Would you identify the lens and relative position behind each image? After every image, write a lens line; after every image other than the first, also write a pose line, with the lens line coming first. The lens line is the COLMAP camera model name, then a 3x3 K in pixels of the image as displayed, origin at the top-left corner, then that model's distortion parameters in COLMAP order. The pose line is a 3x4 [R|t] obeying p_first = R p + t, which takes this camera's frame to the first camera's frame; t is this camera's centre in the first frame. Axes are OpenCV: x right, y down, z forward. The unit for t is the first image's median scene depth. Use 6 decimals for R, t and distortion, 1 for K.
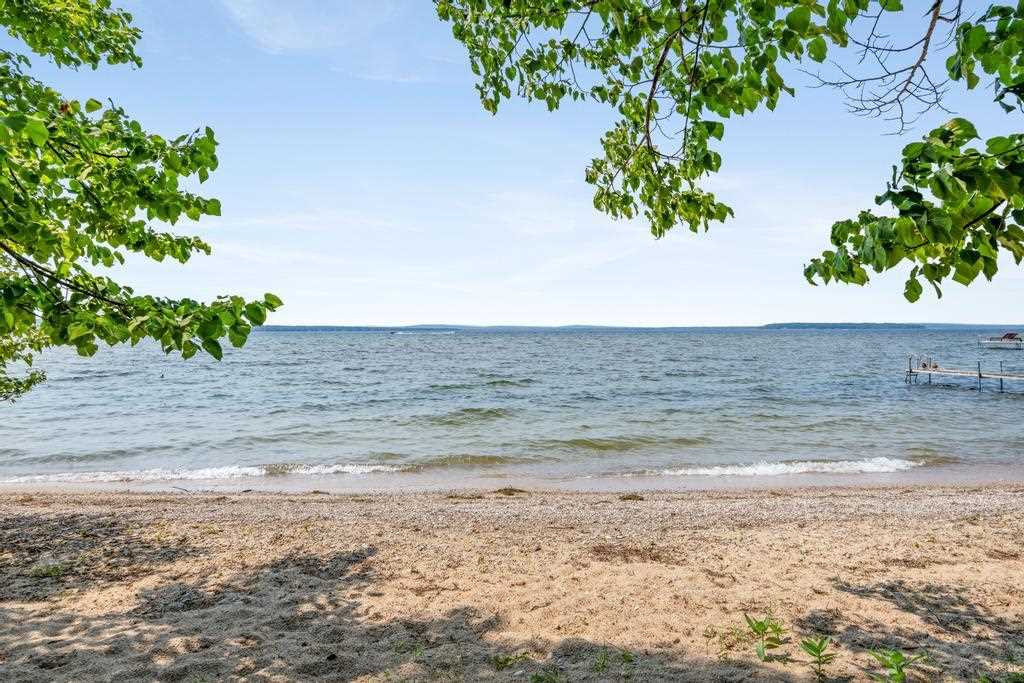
lens RADIAL K [[593.1, 0, 511.2], [0, 593.1, 338.8], [0, 0, 1]] dist [0.004838, 0.000311]
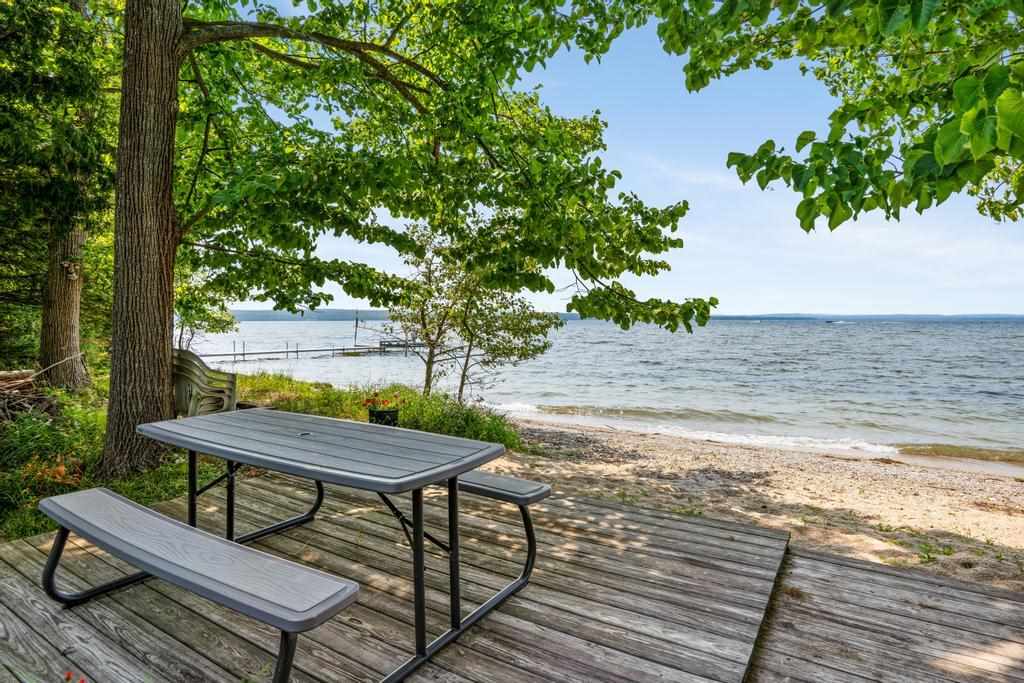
lens RADIAL K [[552.9, 0, 508.0], [0, 552.9, 322.6], [0, 0, 1]] dist [-0.002515, 0.000372]
pose [[0.826084, 0.006158, -0.563514, -0.012969], [-0.010614, 0.999933, -0.004634, 0.014863], [0.563447, 0.009809, 0.826094, -0.524179]]
